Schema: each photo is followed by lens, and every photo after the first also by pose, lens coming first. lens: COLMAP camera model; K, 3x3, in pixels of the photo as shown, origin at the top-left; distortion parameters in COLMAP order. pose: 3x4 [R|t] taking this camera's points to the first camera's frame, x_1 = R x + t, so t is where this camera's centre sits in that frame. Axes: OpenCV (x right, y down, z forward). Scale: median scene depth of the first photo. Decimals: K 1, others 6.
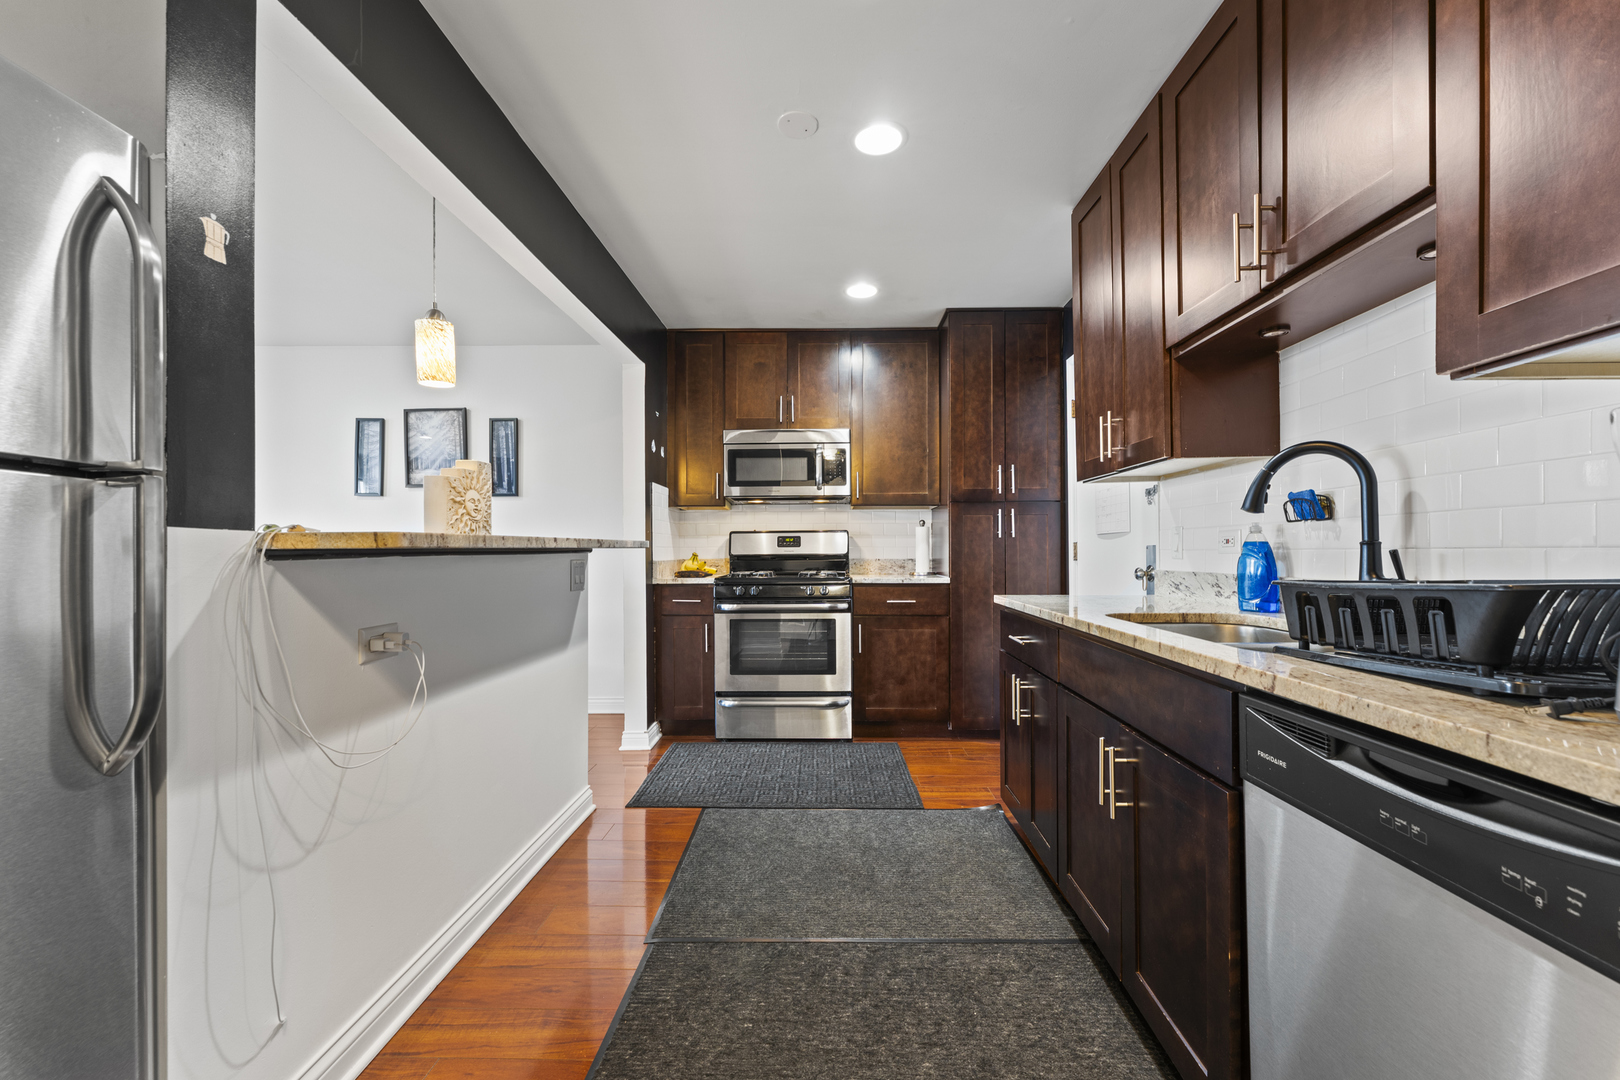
lens RADIAL K [[660.5, 0, 807.2], [0, 660.5, 559.7], [0, 0, 1]] dist [-0.003130, 0.000477]
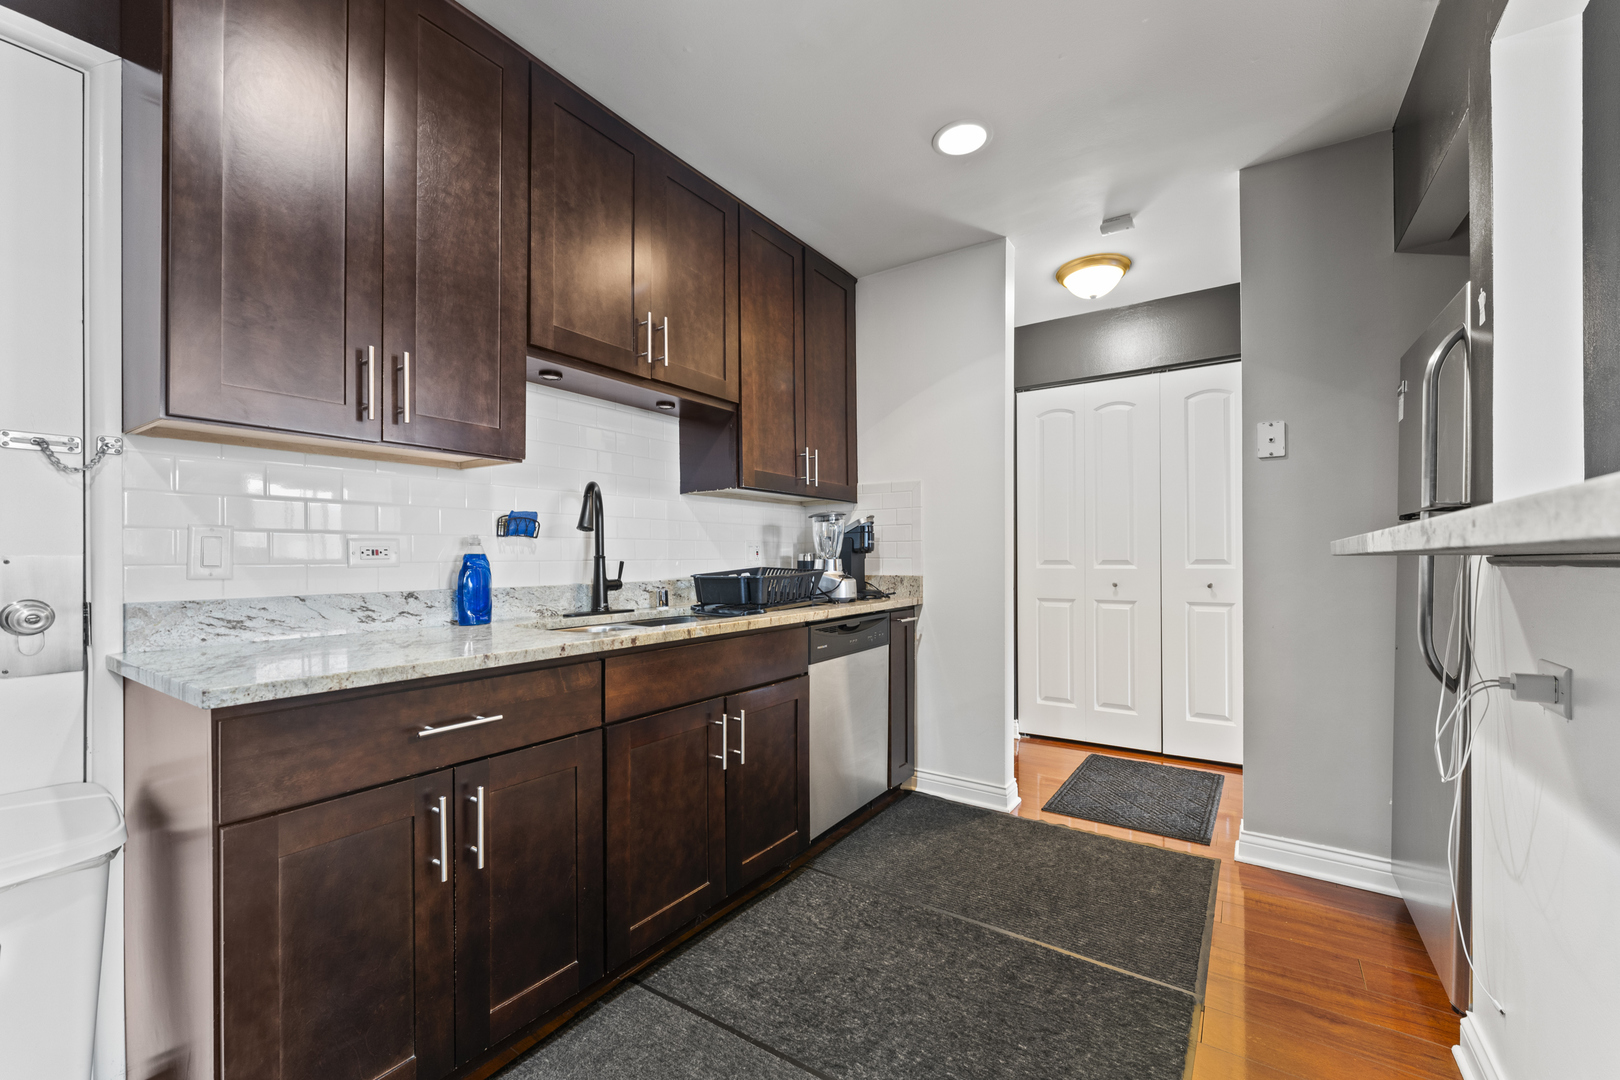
lens RADIAL K [[660.5, 0, 807.2], [0, 660.5, 559.7], [0, 0, 1]] dist [-0.003130, 0.000477]
pose [[-0.851403, 0.004829, 0.524490, -0.276789], [0.013608, 0.999824, 0.012885, -0.026359], [-0.524336, 0.018108, -0.851319, 1.650167]]
